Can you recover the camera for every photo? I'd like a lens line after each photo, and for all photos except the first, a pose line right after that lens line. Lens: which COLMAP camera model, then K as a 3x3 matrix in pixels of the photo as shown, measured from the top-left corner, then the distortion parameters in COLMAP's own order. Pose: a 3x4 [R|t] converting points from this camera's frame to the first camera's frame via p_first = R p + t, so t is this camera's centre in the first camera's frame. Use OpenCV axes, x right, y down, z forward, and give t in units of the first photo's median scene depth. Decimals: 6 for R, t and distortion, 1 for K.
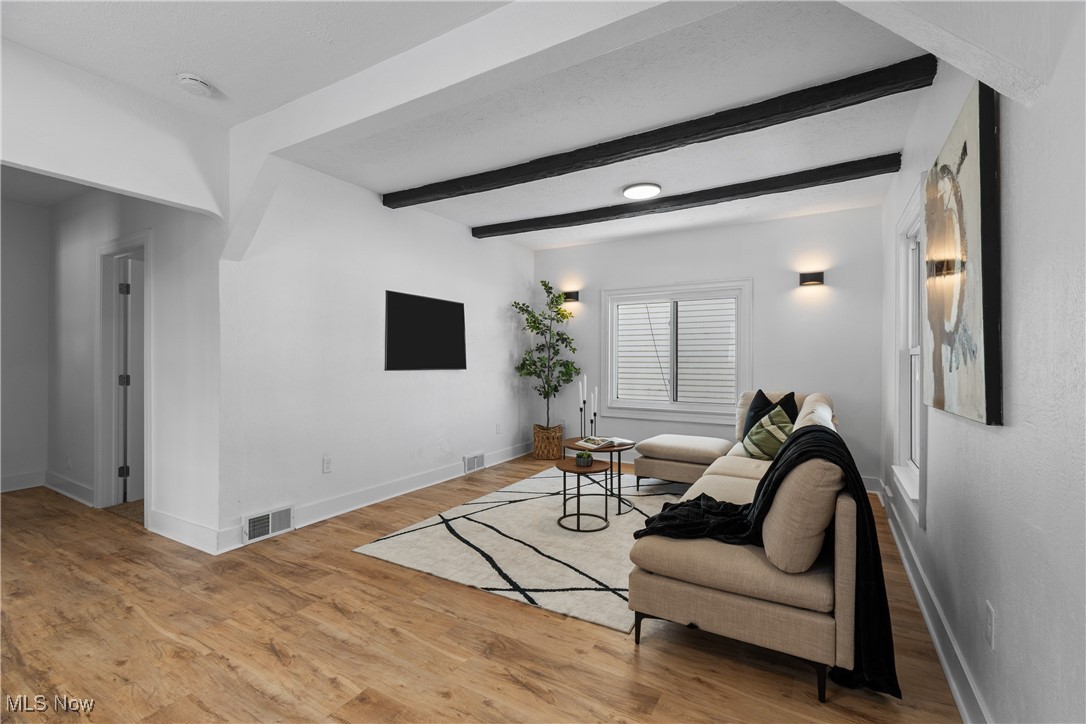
lens RADIAL K [[478.2, 0, 545.4], [0, 478.2, 358.9], [0, 0, 1]] dist [0.000370, -0.000536]
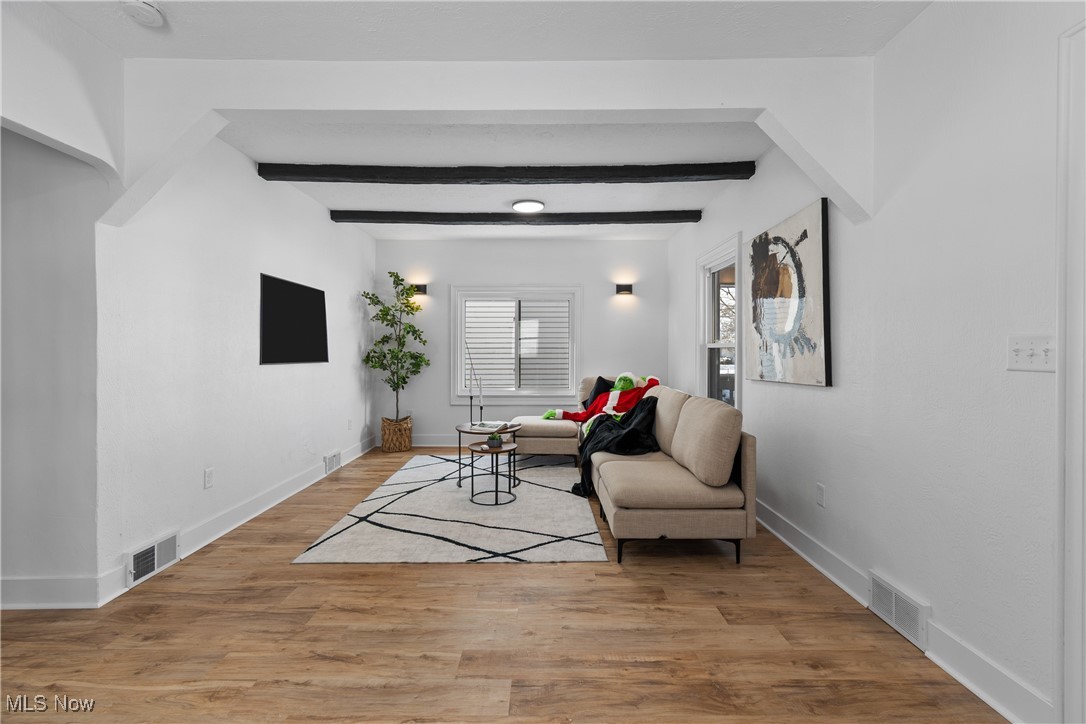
lens RADIAL K [[478.2, 0, 548.1], [0, 478.2, 352.2], [0, 0, 1]] dist [0.000370, -0.000536]
pose [[0.861275, -0.003772, 0.508125, -0.408063], [0.001187, 0.999985, 0.005411, -0.003841], [-0.508138, -0.004057, 0.861266, -0.025866]]
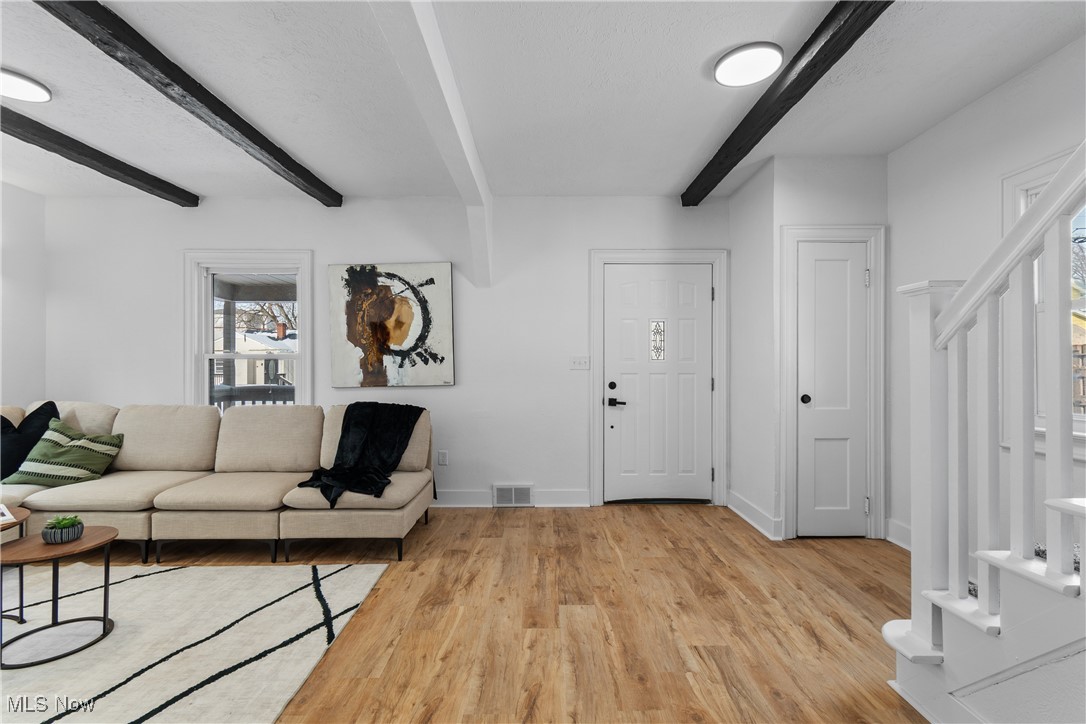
lens RADIAL K [[478.2, 0, 539.4], [0, 478.2, 366.9], [0, 0, 1]] dist [0.000370, -0.000536]
pose [[-0.501335, -0.006003, 0.865232, -0.780684], [-0.002359, 0.999982, 0.005571, 0.003751], [-0.865250, 0.000751, -0.501340, 0.848567]]
